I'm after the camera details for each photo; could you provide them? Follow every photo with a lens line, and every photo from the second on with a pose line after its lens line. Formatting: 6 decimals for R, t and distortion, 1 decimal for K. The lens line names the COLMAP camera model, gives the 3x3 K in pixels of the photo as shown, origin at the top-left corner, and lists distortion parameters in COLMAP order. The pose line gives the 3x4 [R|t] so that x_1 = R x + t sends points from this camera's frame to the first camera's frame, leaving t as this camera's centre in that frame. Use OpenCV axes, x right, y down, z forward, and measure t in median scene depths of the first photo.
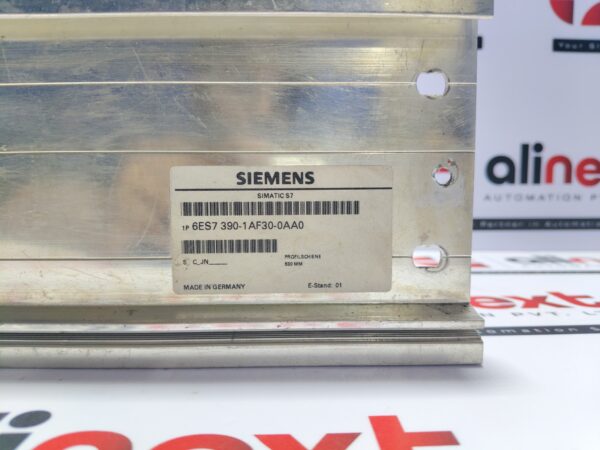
lens RADIAL K [[449.3, 0, 300.0], [0, 449.3, 225.0], [0, 0, 1]] dist [-0.037377, -0.001083]
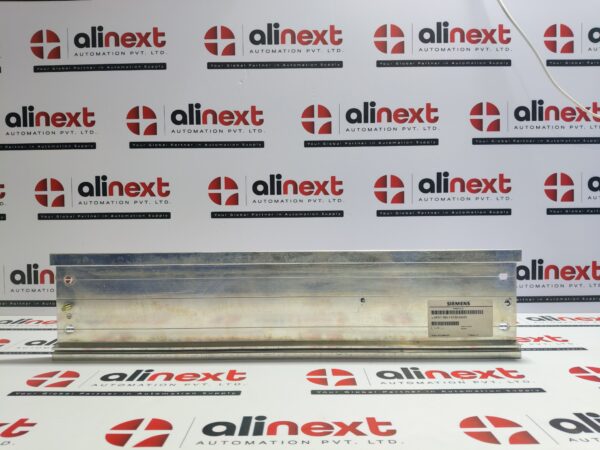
lens RADIAL K [[449.3, 0, 300.0], [0, 449.3, 225.0], [0, 0, 1]] dist [-0.037377, -0.001083]
pose [[0.999497, -0.006242, -0.031090, -0.912844], [0.003834, 0.997031, -0.076912, -0.351030], [0.031478, 0.076754, 0.996553, -1.961639]]
